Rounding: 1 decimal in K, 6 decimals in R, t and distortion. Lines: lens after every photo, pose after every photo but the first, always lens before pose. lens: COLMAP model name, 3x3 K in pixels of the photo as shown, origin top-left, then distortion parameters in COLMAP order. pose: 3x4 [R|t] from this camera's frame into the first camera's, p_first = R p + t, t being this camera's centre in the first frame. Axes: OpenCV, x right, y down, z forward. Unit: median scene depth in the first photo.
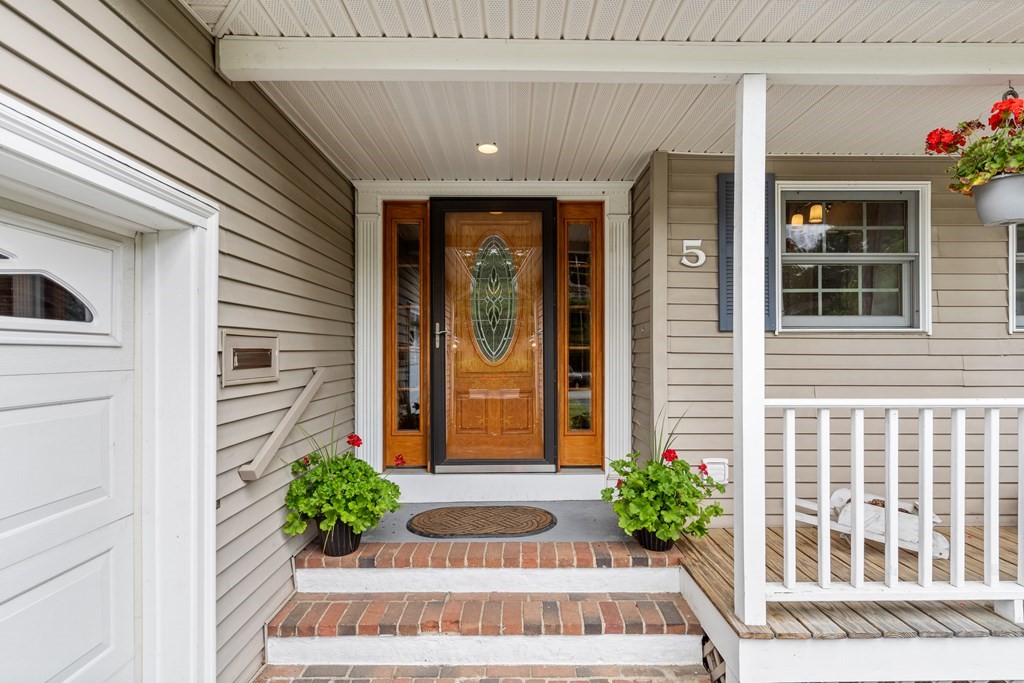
lens RADIAL K [[477.7, 0, 513.8], [0, 477.7, 341.8], [0, 0, 1]] dist [0.000920, 0.000621]
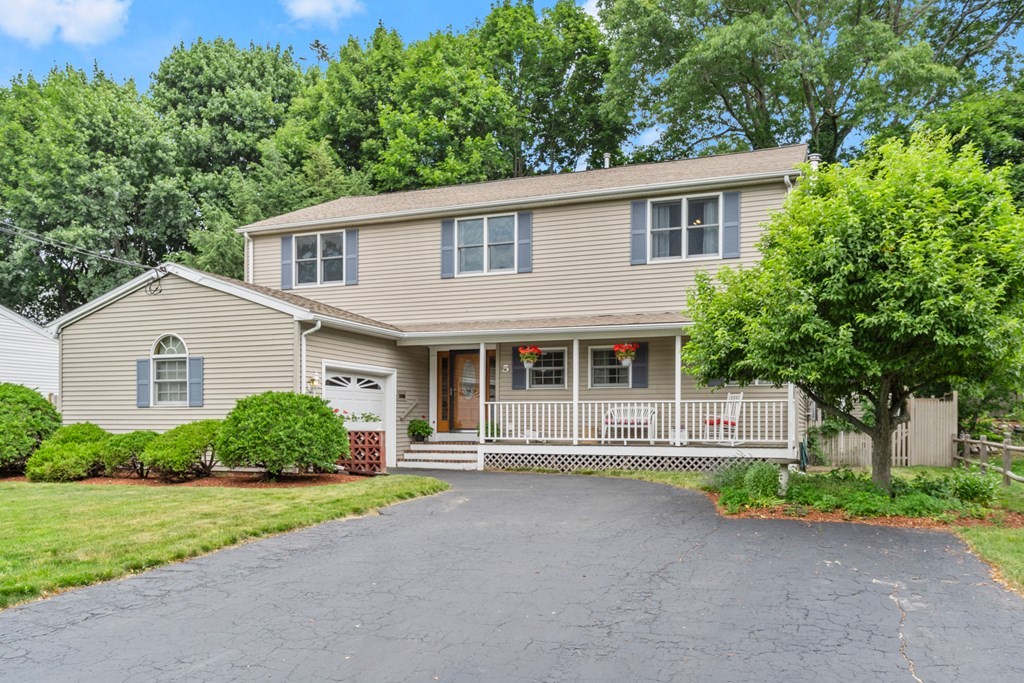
lens RADIAL K [[819.2, 0, 512.0], [0, 819.2, 341.5], [0, 0, 1]] dist [0.000723, 0.000136]
pose [[0.919908, -0.035740, -0.390501, 3.607390], [0.004670, 0.996766, -0.080227, 0.150369], [0.392106, 0.071978, 0.917100, -5.994536]]
